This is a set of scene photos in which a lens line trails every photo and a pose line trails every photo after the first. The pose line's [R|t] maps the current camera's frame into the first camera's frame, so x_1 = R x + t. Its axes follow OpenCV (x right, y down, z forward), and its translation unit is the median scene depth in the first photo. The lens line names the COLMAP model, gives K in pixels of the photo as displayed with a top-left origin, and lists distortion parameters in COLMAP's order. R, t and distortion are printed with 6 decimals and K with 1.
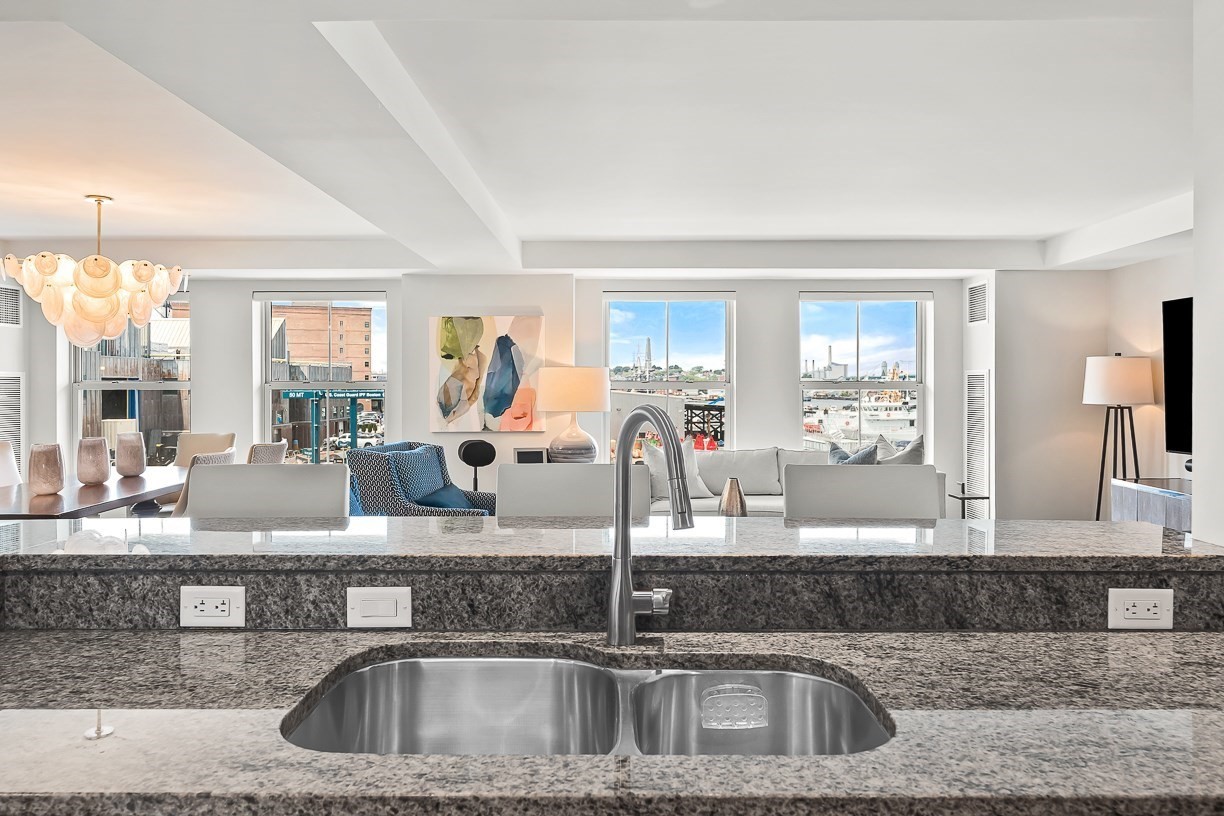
lens RADIAL K [[822.5, 0, 620.1], [0, 822.5, 393.3], [0, 0, 1]] dist [-0.002457, -0.001213]
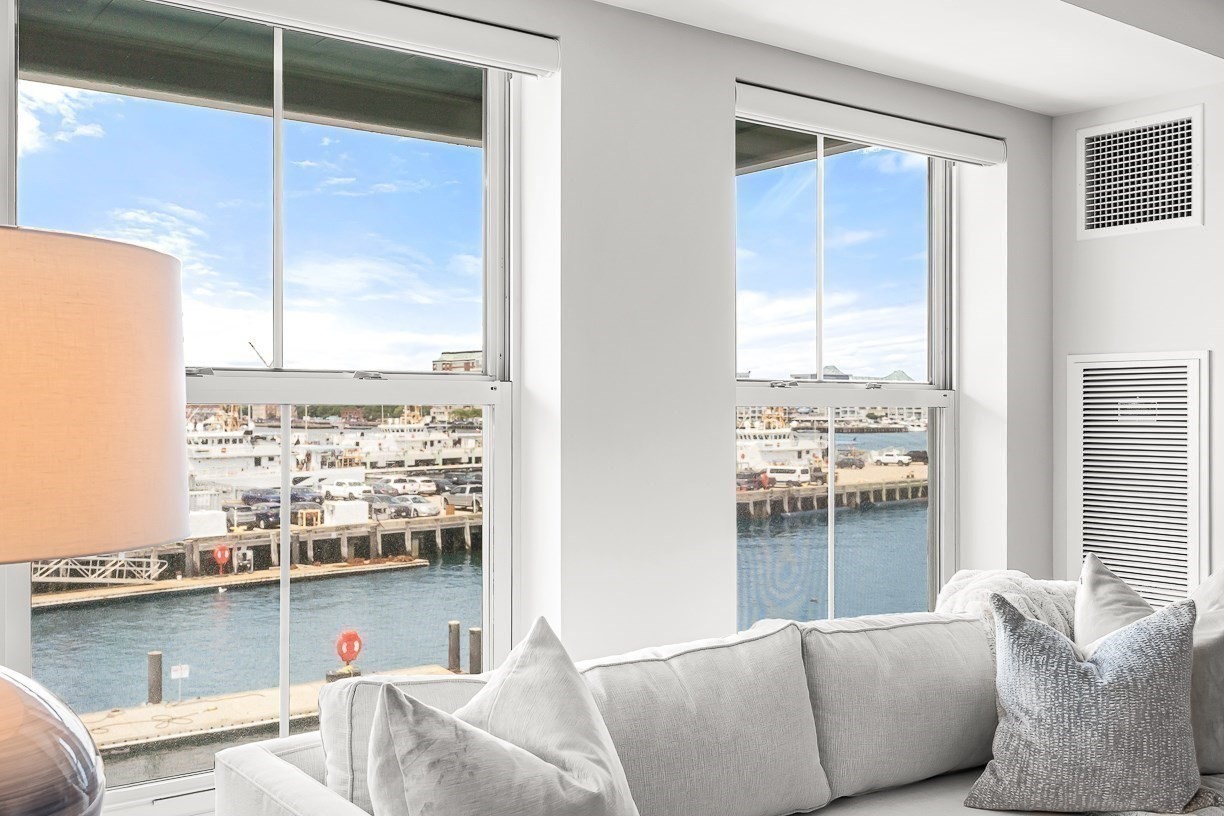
lens RADIAL K [[1222.9, 0, 612.0], [0, 1222.9, 408.0], [0, 0, 1]] dist [-0.089756, -0.007154]
pose [[0.804542, 0.000166, 0.593896, -0.084380], [0.004559, 0.999969, -0.006455, -0.001184], [-0.593879, 0.007901, 0.804516, 0.714388]]
